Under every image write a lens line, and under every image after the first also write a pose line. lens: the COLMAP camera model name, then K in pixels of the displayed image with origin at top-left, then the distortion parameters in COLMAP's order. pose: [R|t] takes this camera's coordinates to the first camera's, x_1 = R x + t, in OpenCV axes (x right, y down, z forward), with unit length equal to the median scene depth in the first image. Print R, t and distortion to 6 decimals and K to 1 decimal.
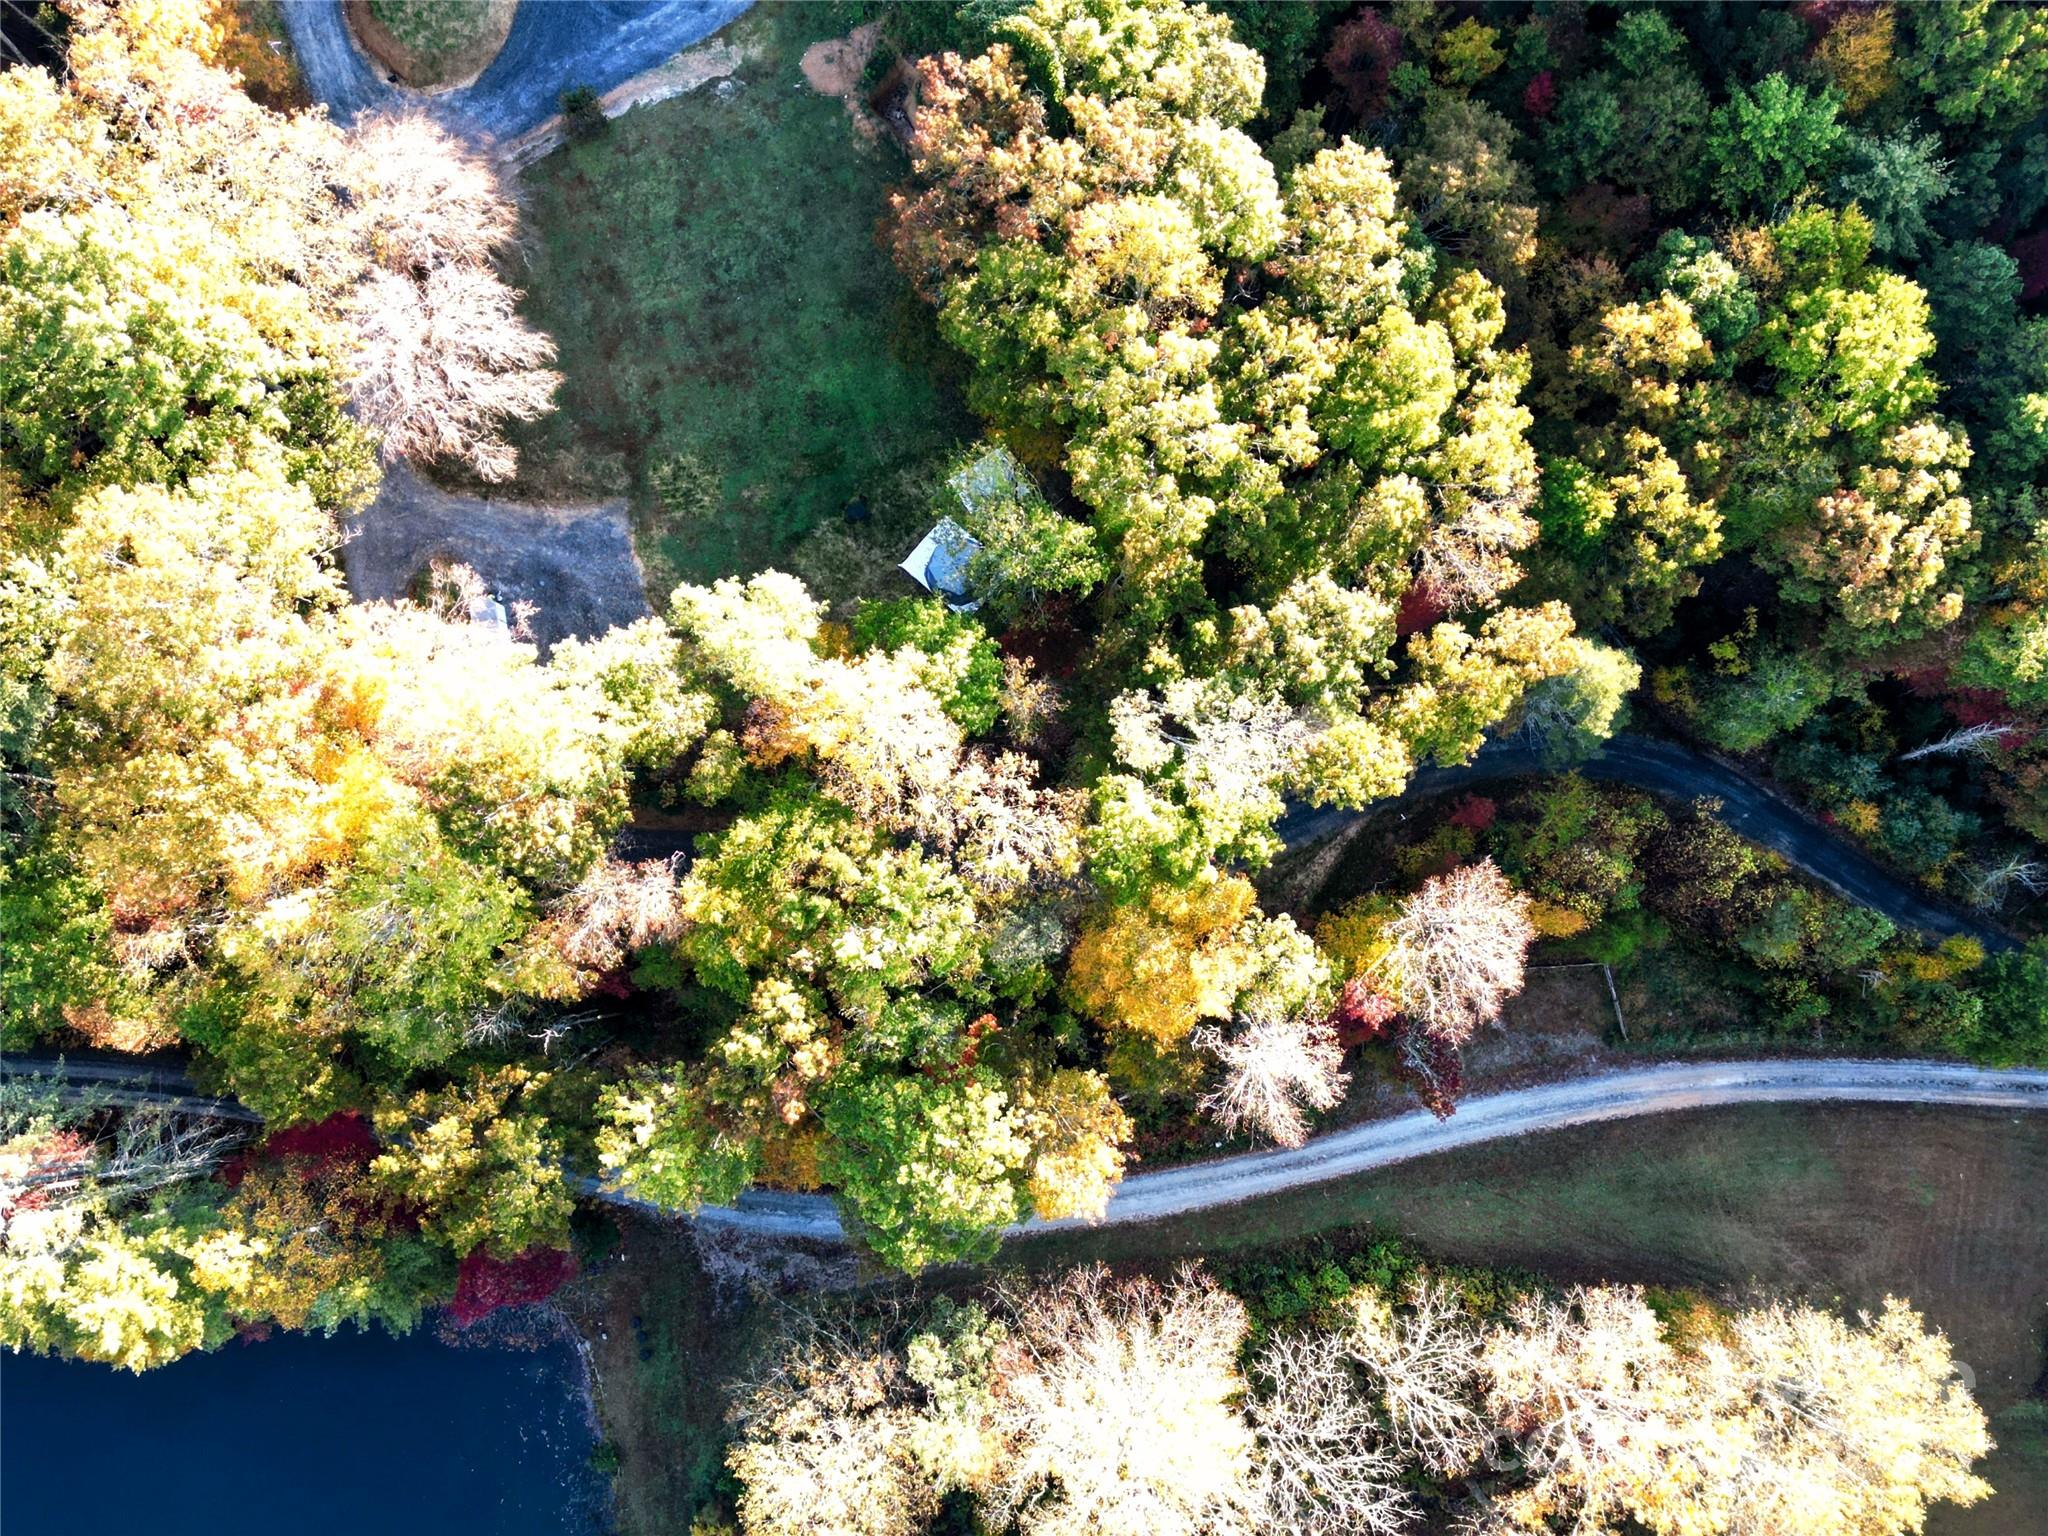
lens RADIAL K [[1461.1, 0, 1020.5], [0, 1461.1, 772.8], [0, 0, 1]] dist [0.025995, -0.021274]
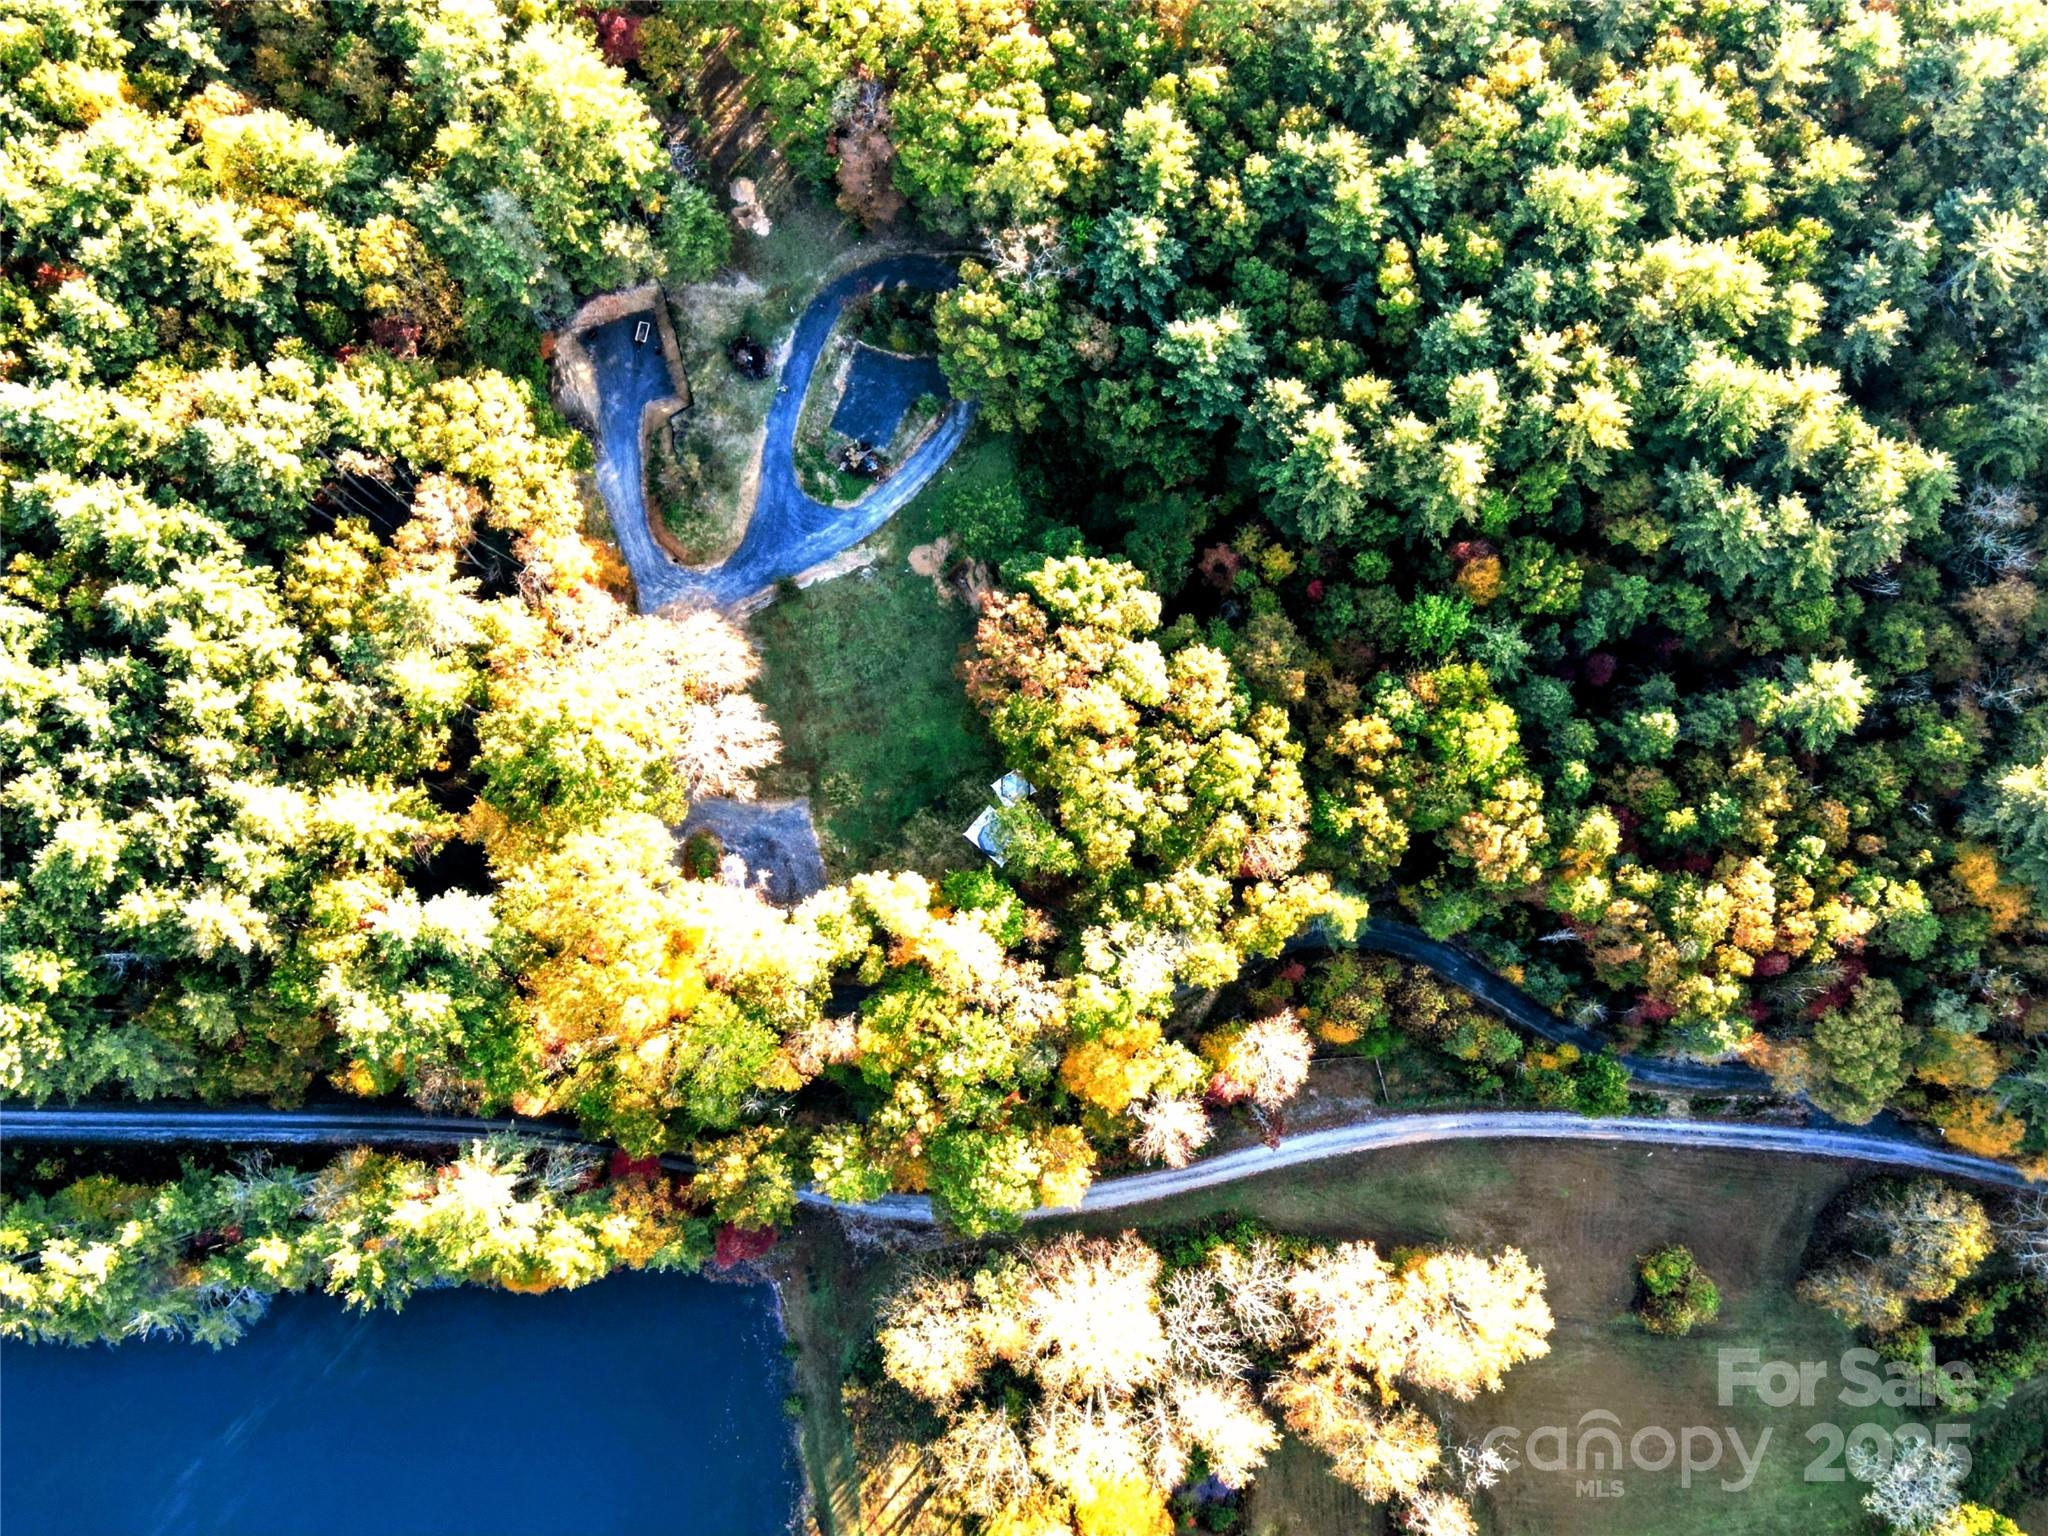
lens RADIAL K [[1461.1, 0, 1020.1], [0, 1461.1, 760.1], [0, 0, 1]] dist [0.025995, -0.021274]
pose [[0.999985, -0.003384, 0.004251, -0.025078], [0.003434, 0.999925, -0.011767, -0.241591], [-0.004211, 0.011782, 0.999922, -0.868543]]
